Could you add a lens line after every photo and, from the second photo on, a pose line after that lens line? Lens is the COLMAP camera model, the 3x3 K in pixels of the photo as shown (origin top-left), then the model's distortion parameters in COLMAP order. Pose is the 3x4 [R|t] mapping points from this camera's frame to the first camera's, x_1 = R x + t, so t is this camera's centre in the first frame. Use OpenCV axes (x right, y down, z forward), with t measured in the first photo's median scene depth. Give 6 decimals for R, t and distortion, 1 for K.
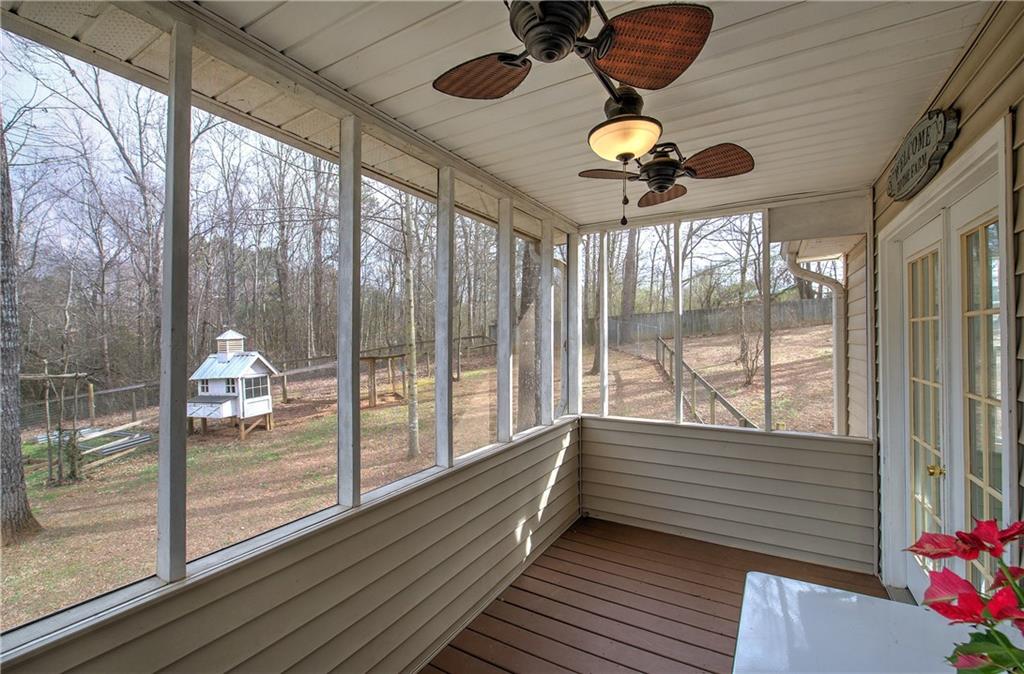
lens RADIAL K [[437.0, 0, 512.0], [0, 437.0, 337.0], [0, 0, 1]] dist [-0.000938, 0.000053]
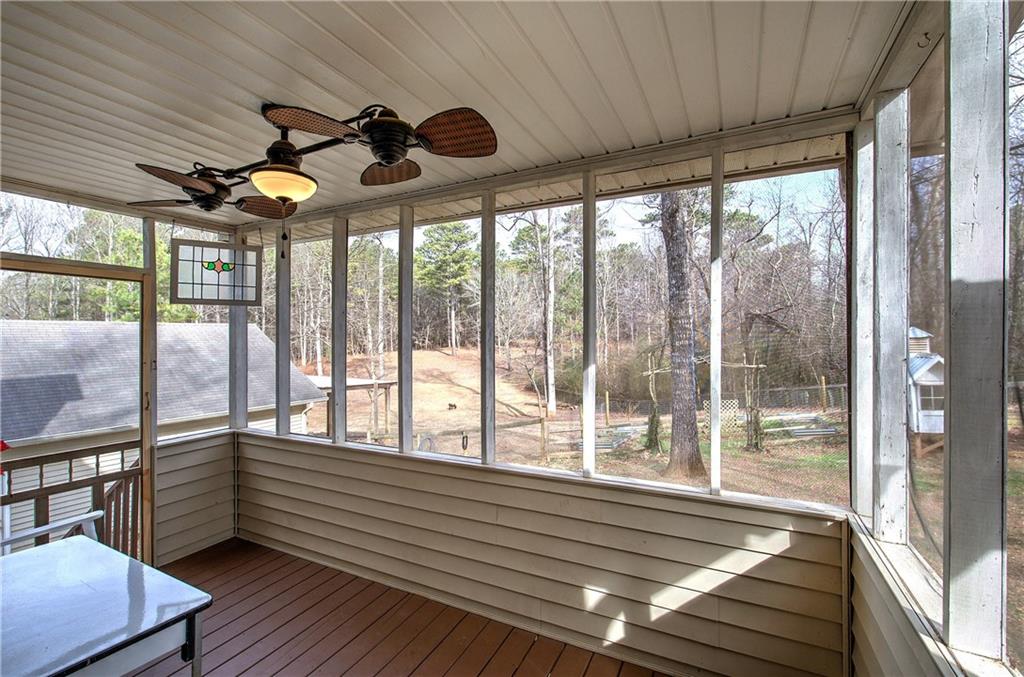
lens RADIAL K [[437.0, 0, 512.0], [0, 437.0, 338.5], [0, 0, 1]] dist [-0.000938, 0.000053]
pose [[0.061973, 0.004272, -0.998069, 0.167512], [0.008267, 0.999954, 0.004793, -0.003901], [0.998044, -0.008548, 0.061934, 0.174118]]
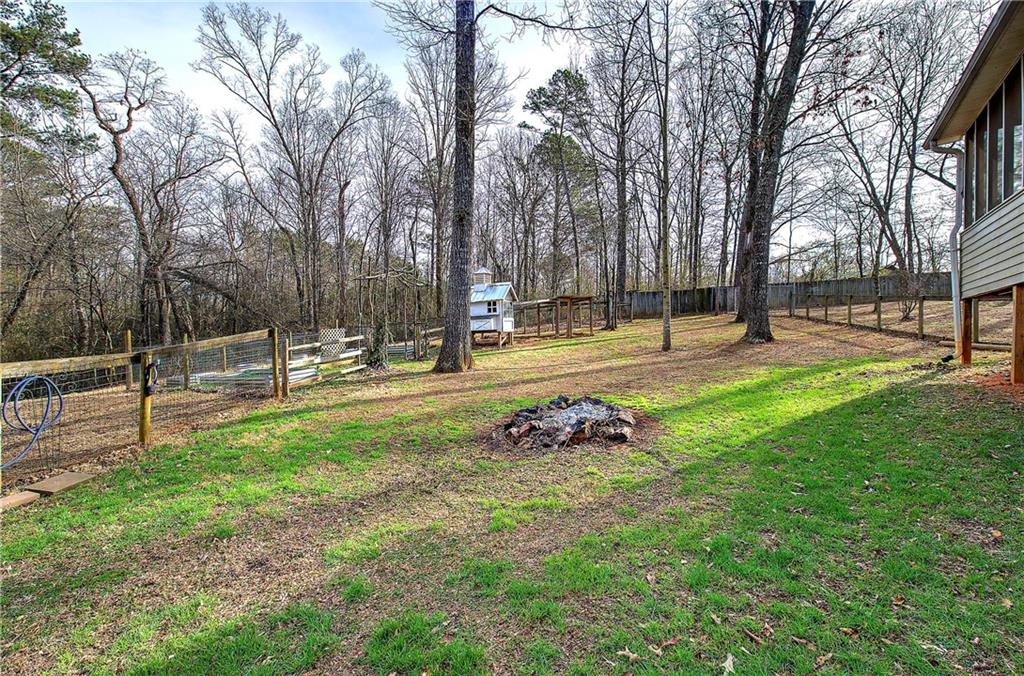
lens RADIAL K [[437.0, 0, 512.0], [0, 437.0, 338.0], [0, 0, 1]] dist [-0.000938, 0.000053]
pose [[0.996679, 0.012581, -0.080449, -0.472575], [-0.012470, 0.999920, 0.001893, 0.197514], [0.080466, -0.000883, 0.996757, -0.282423]]
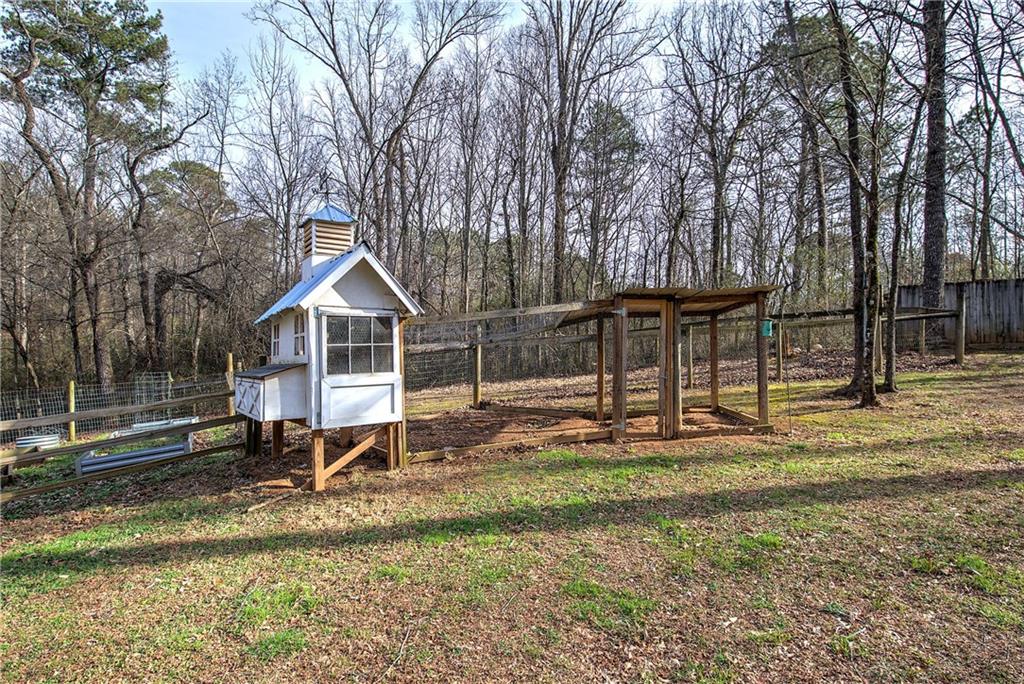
lens RADIAL K [[529.7, 0, 512.0], [0, 529.7, 342.0], [0, 0, 1]] dist [0.025641, 0.000393]
pose [[0.865608, 0.017743, -0.500409, -0.267119], [-0.029987, 0.999415, -0.016435, 0.117423], [0.499824, 0.029232, 0.865633, 0.698105]]
